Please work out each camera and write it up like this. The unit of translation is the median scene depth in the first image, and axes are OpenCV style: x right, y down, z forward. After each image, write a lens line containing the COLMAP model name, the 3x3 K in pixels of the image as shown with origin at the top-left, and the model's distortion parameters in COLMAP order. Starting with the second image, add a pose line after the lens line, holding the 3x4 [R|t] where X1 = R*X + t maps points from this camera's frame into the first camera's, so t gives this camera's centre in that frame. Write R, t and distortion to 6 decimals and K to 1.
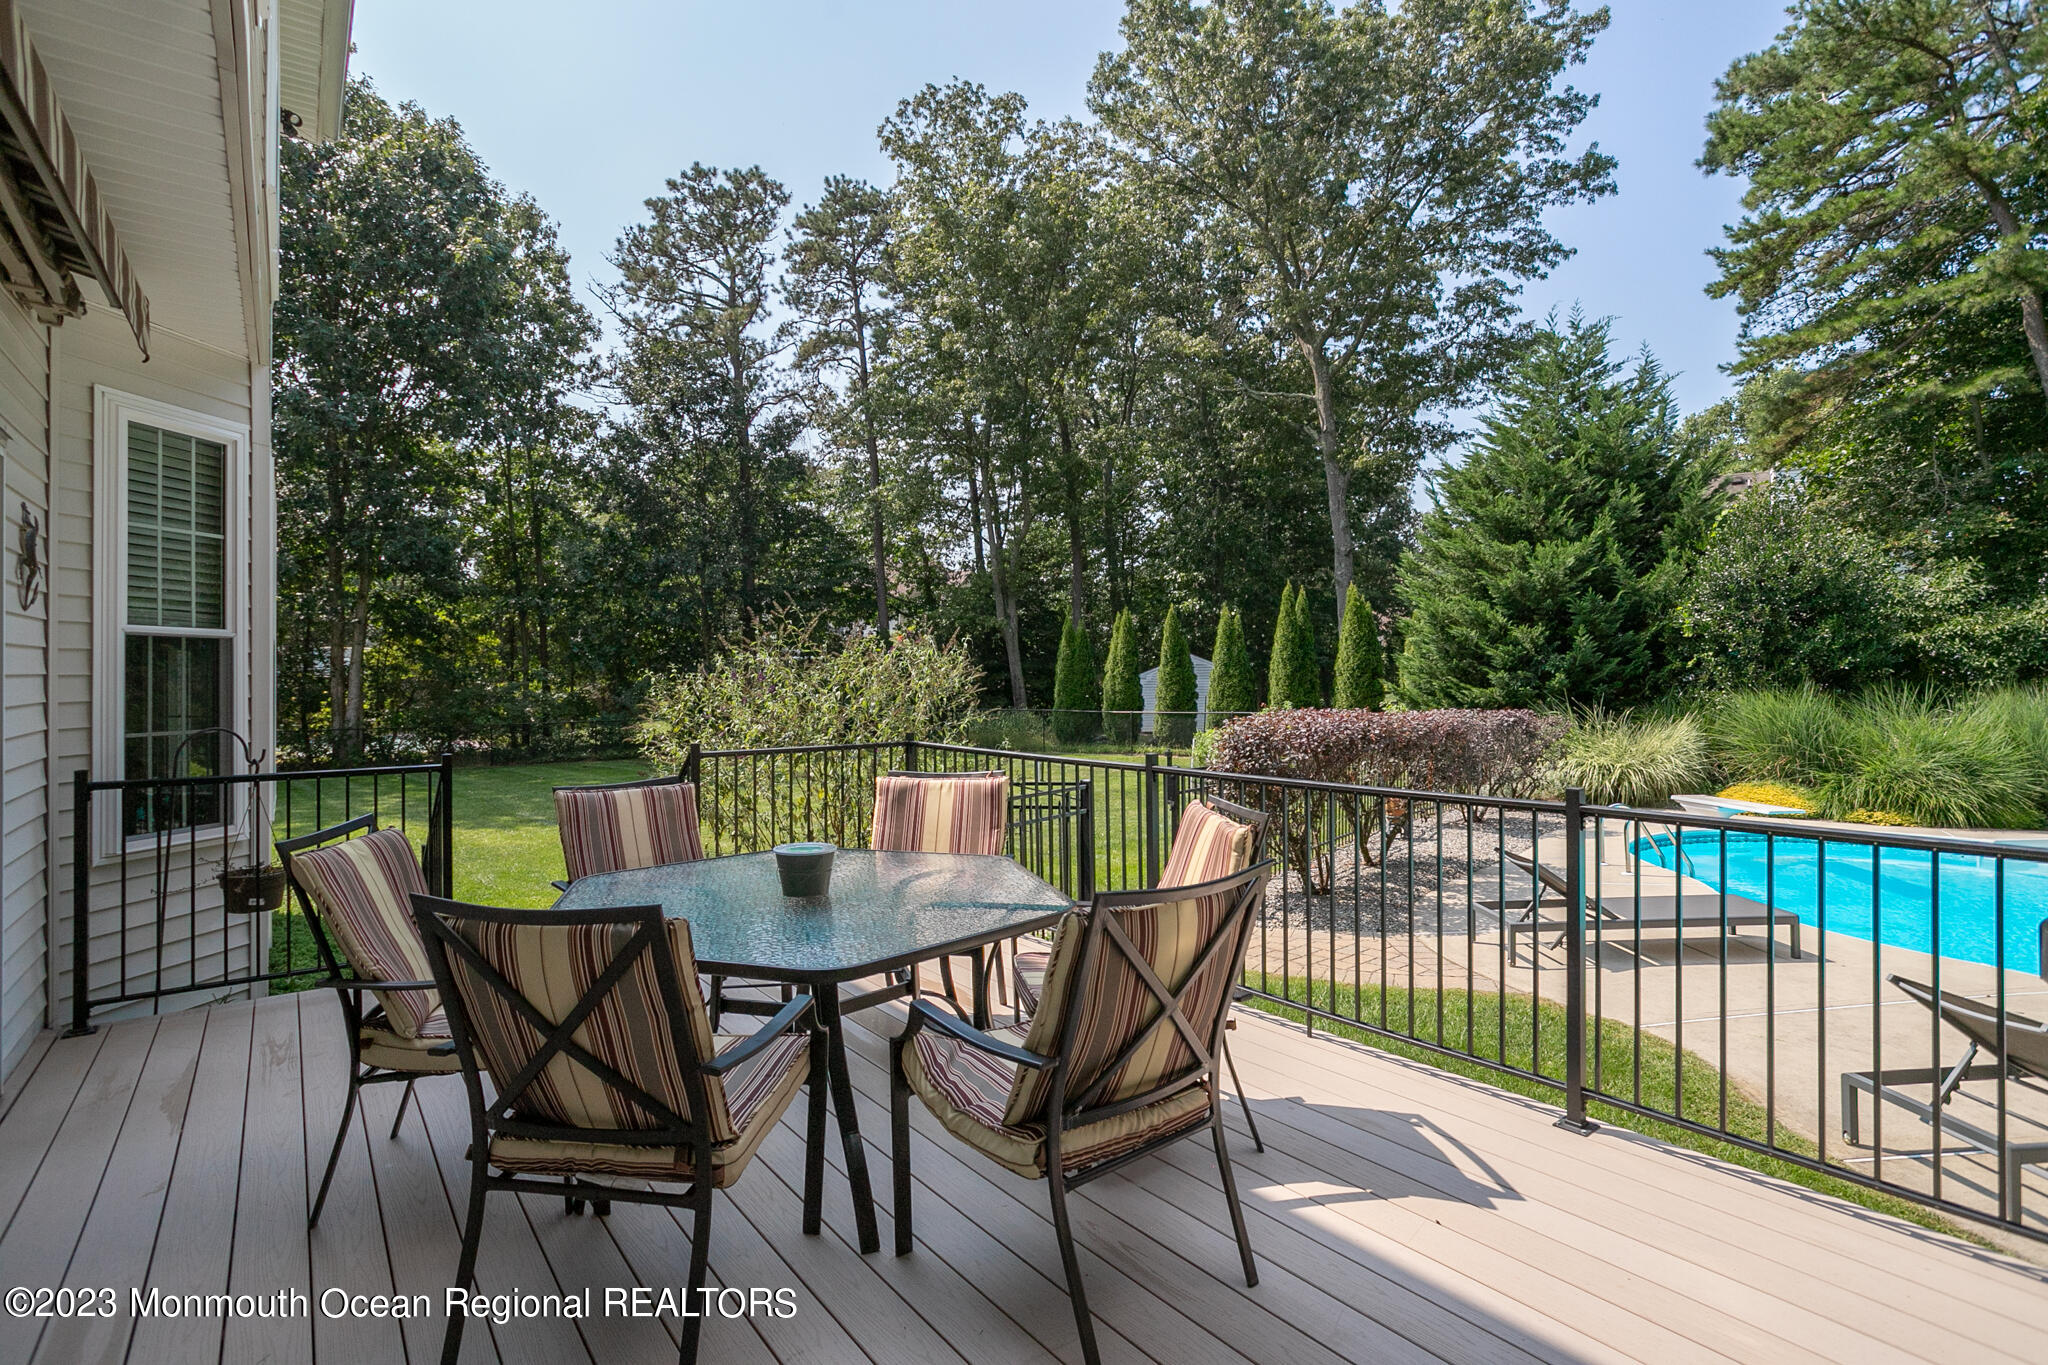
lens RADIAL K [[991.2, 0, 1013.1], [0, 991.2, 688.2], [0, 0, 1]] dist [-0.031887, 0.002408]
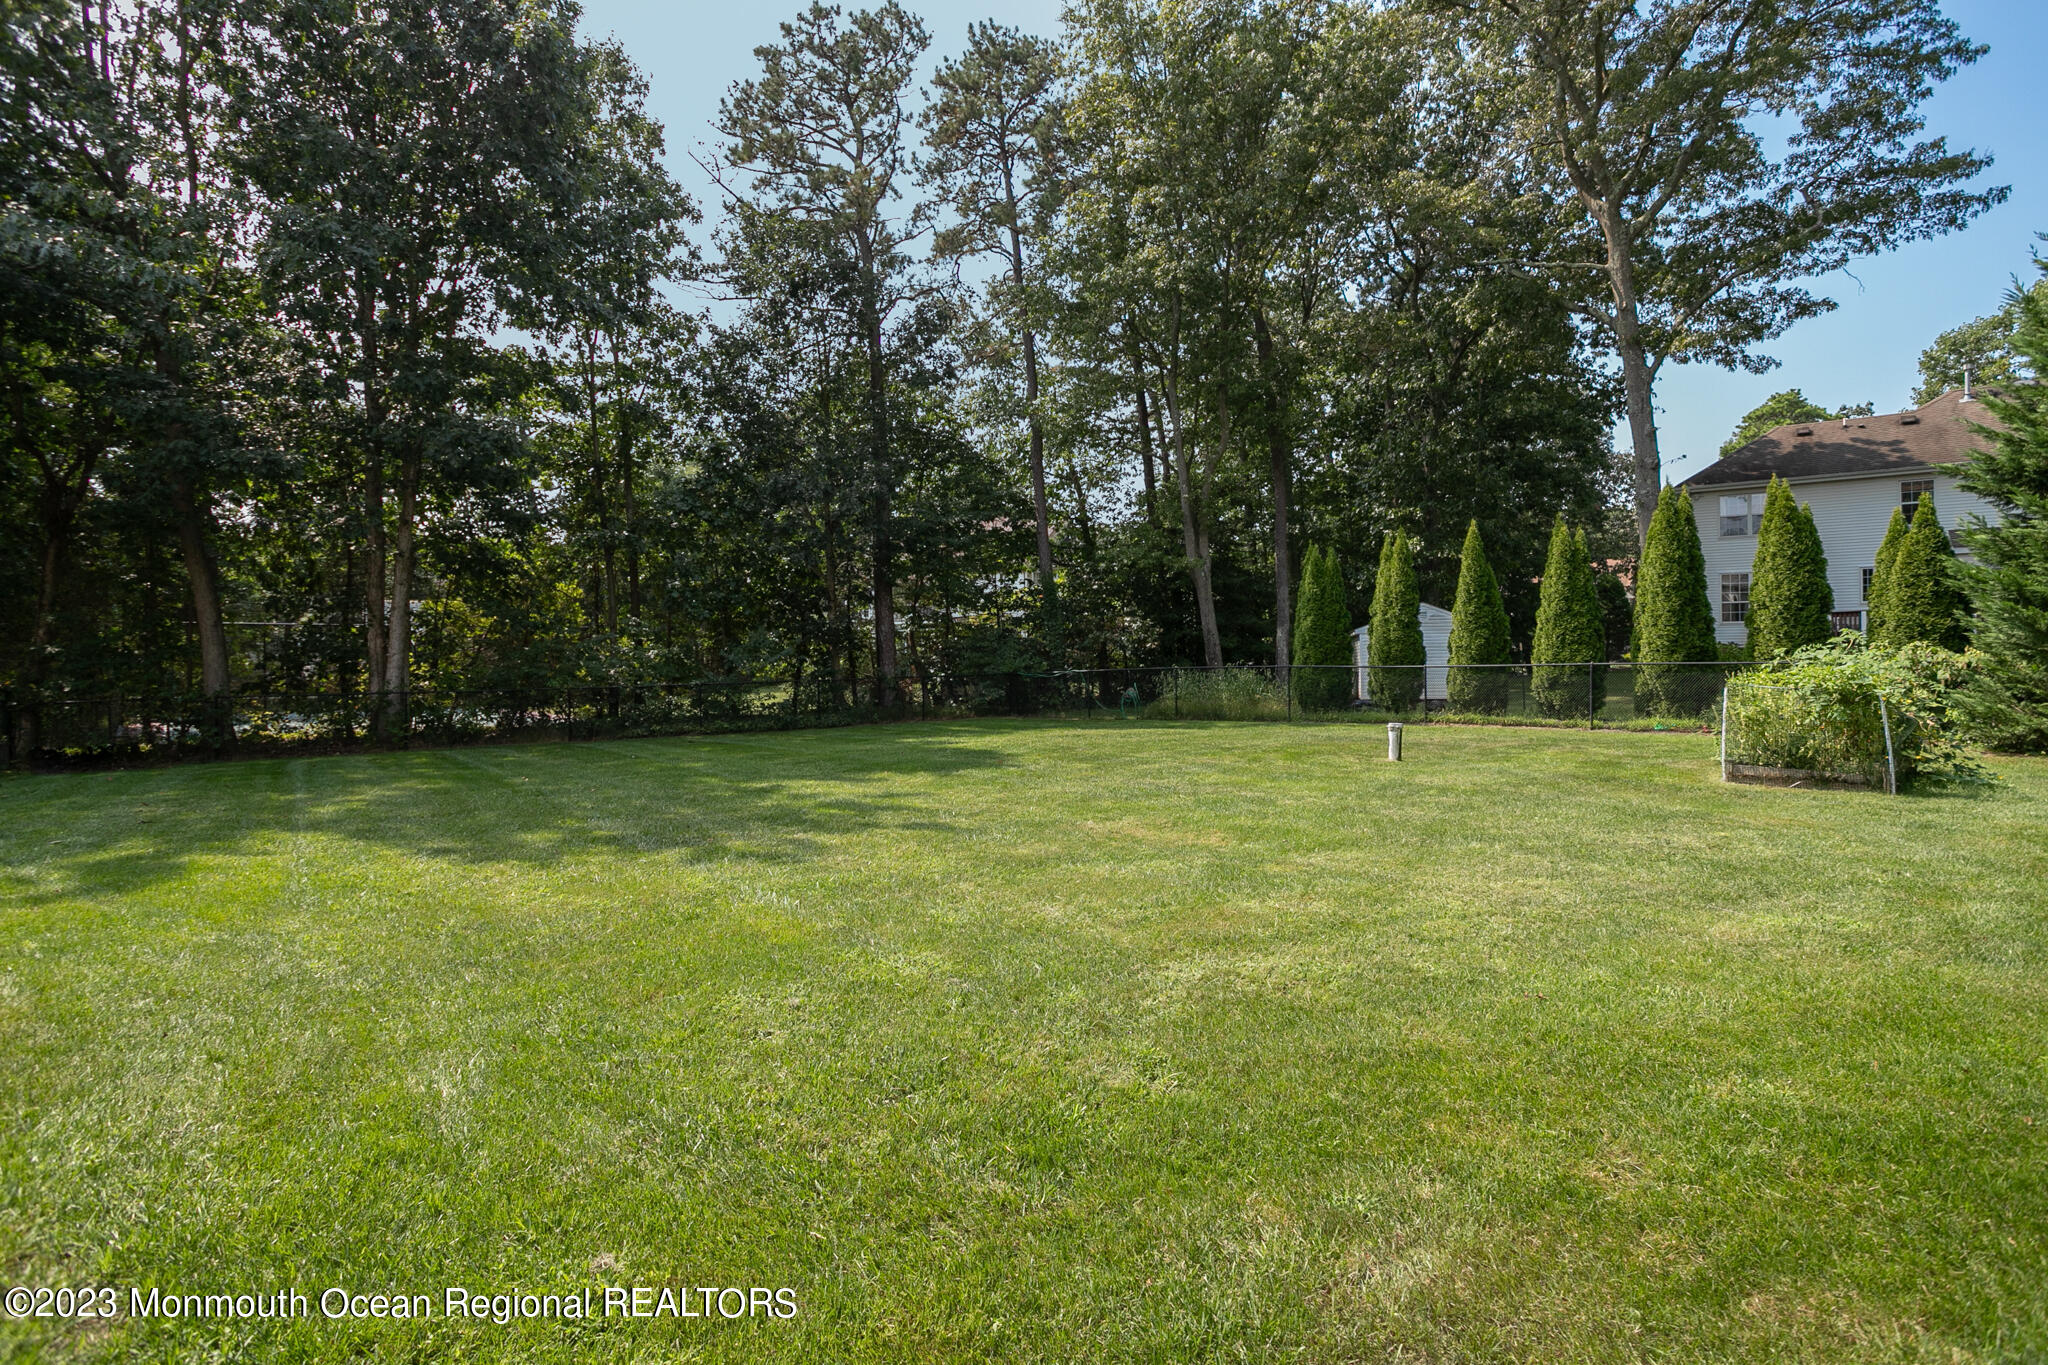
lens RADIAL K [[991.2, 0, 1032.6], [0, 991.2, 672.5], [0, 0, 1]] dist [-0.031887, 0.002408]
pose [[0.998095, -0.004730, -0.061521, -0.096280], [0.004787, 0.999988, 0.000789, 0.021035], [0.061517, -0.001082, 0.998105, 0.200715]]
